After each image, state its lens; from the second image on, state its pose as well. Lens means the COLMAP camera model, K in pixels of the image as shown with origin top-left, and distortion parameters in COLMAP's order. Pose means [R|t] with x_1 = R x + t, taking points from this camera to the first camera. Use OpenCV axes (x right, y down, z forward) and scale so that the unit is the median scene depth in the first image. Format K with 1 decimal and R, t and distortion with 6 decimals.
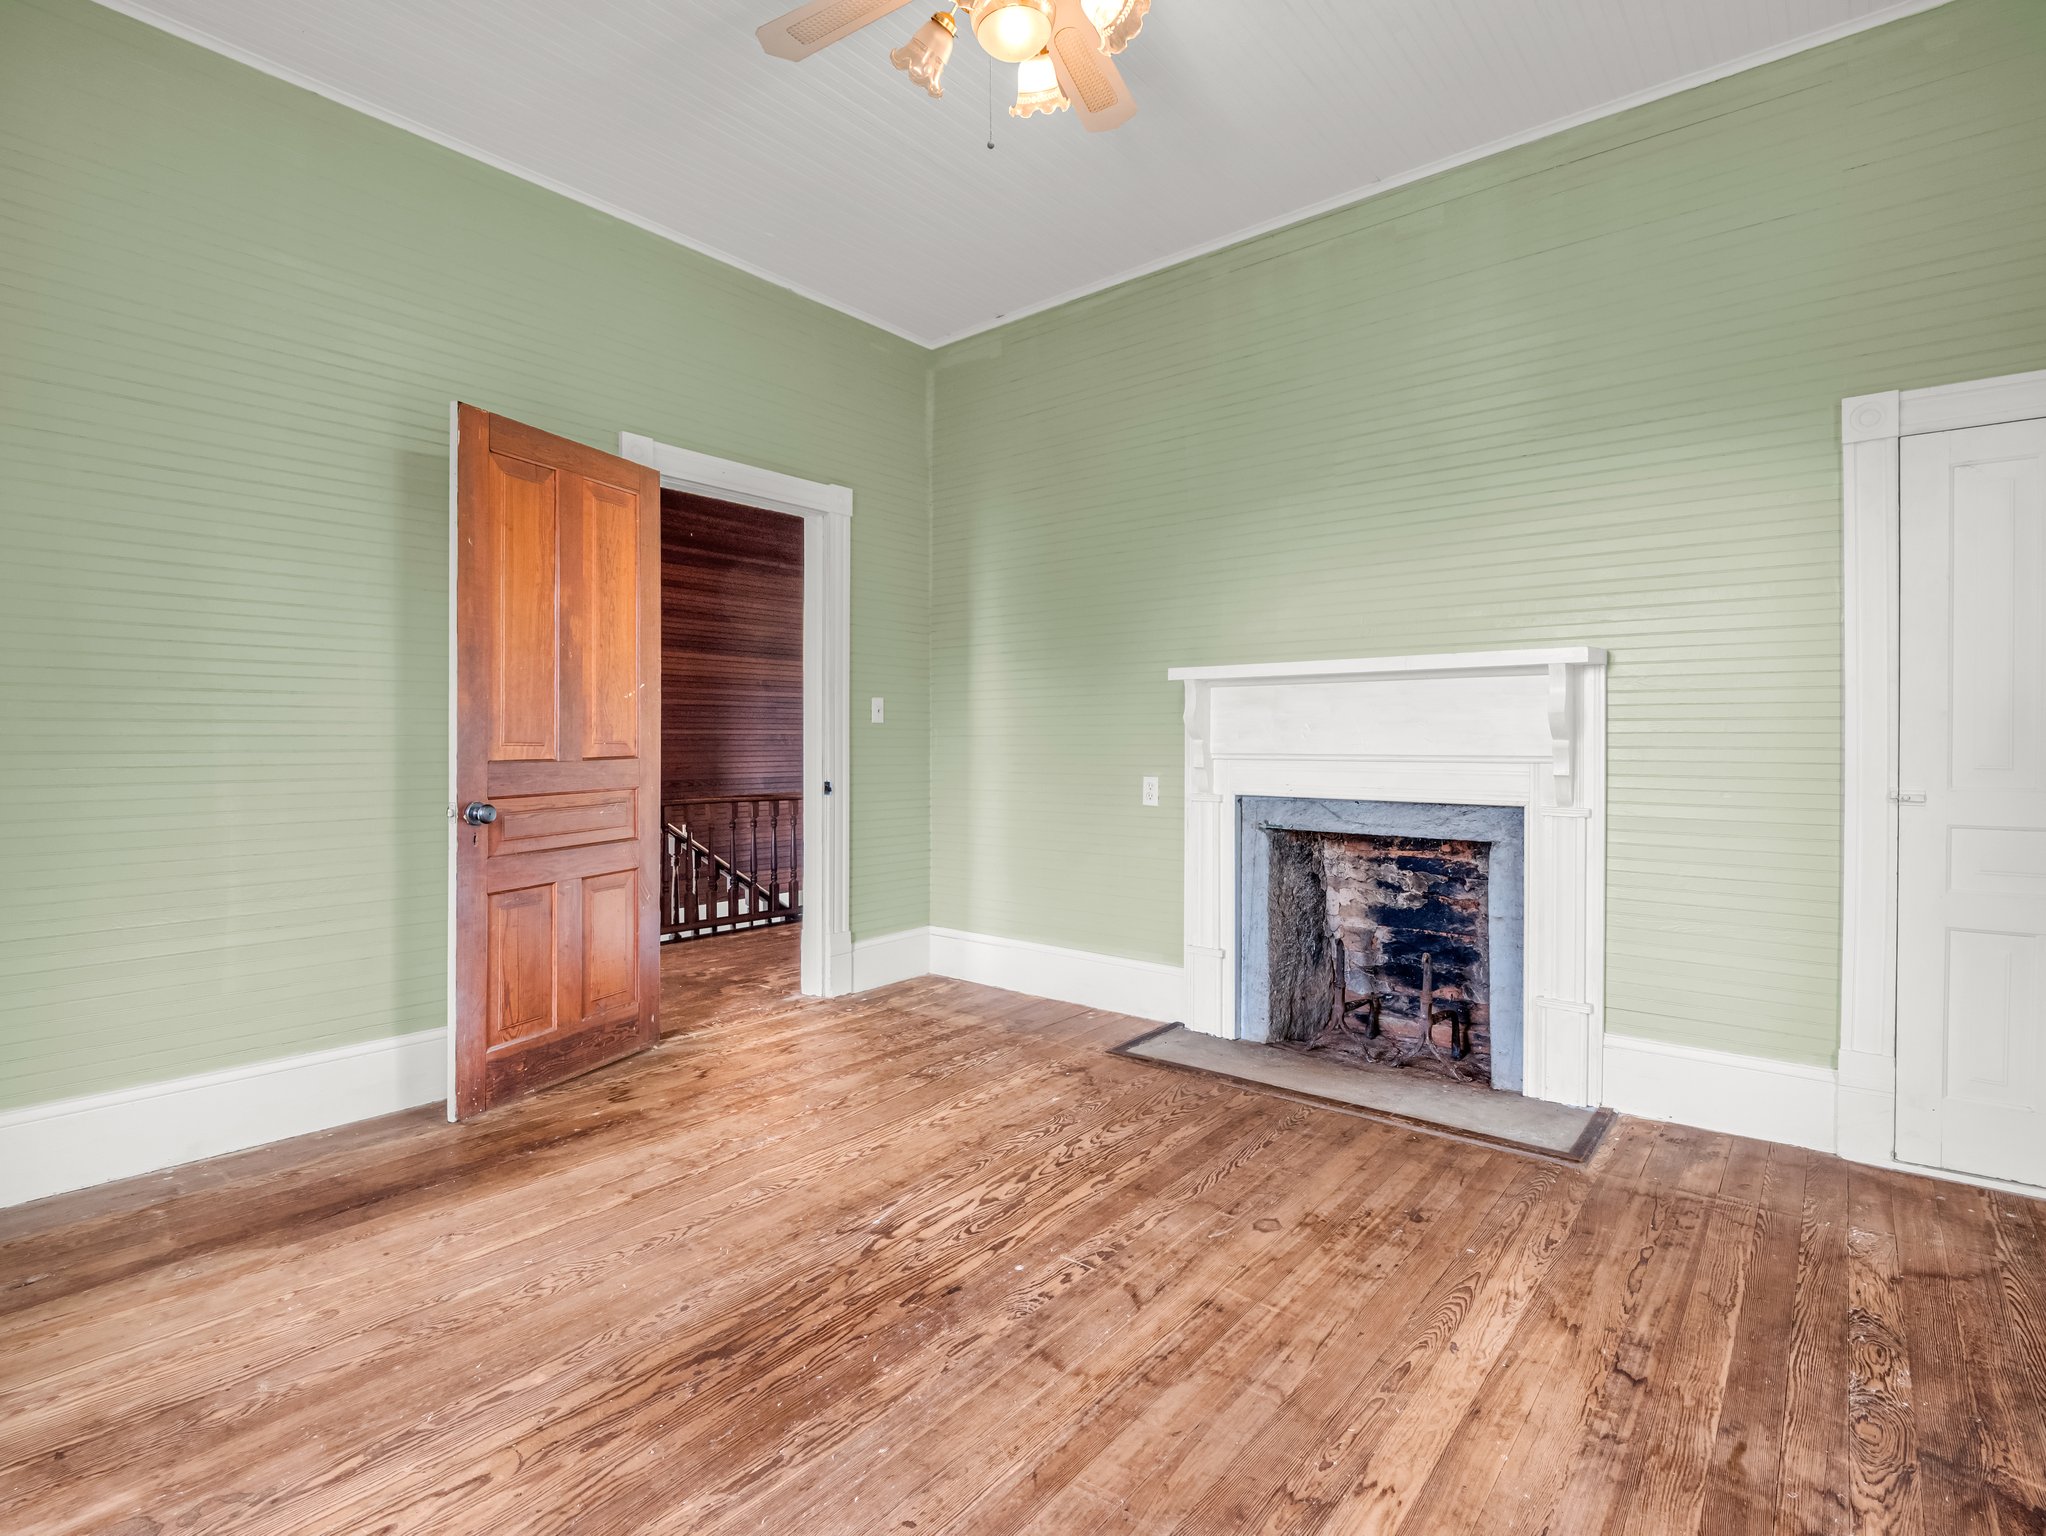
lens RADIAL K [[1030.6, 0, 1023.8], [0, 1030.6, 751.3], [0, 0, 1]] dist [-0.015522, -0.001261]
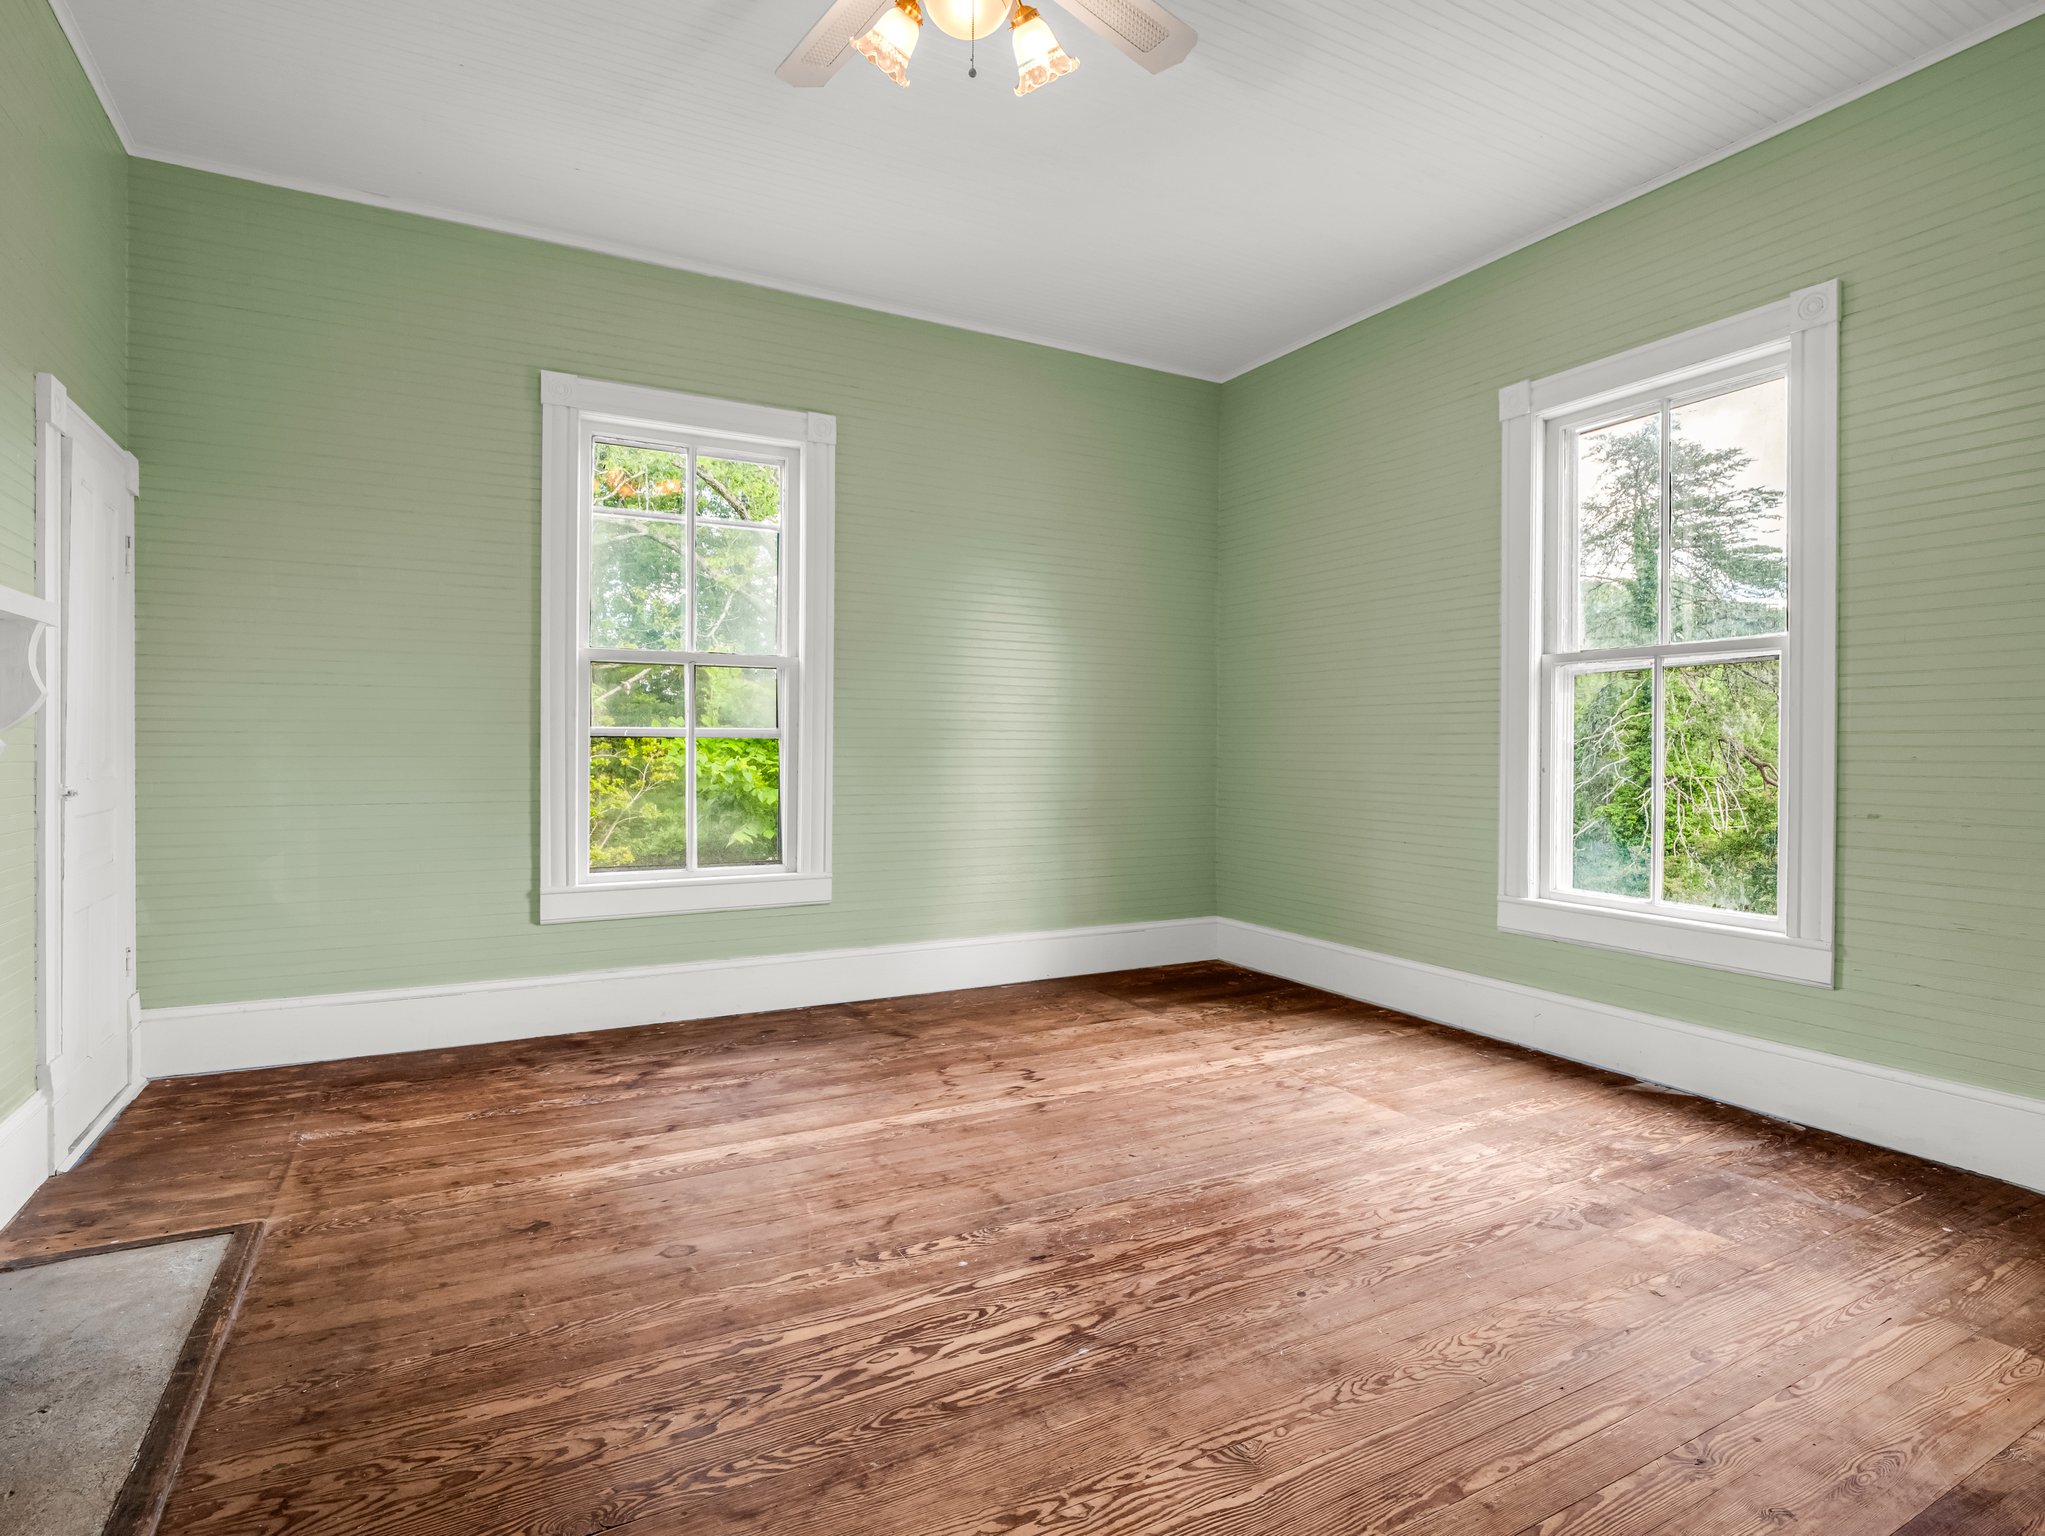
lens RADIAL K [[1030.1, 0, 1016.3], [0, 1030.1, 758.0], [0, 0, 1]] dist [-0.015522, -0.001261]
pose [[-0.922761, -0.011157, 0.385211, -0.399807], [-0.003692, 0.999791, 0.020112, 0.003966], [-0.385355, 0.017136, -0.922609, 1.778313]]
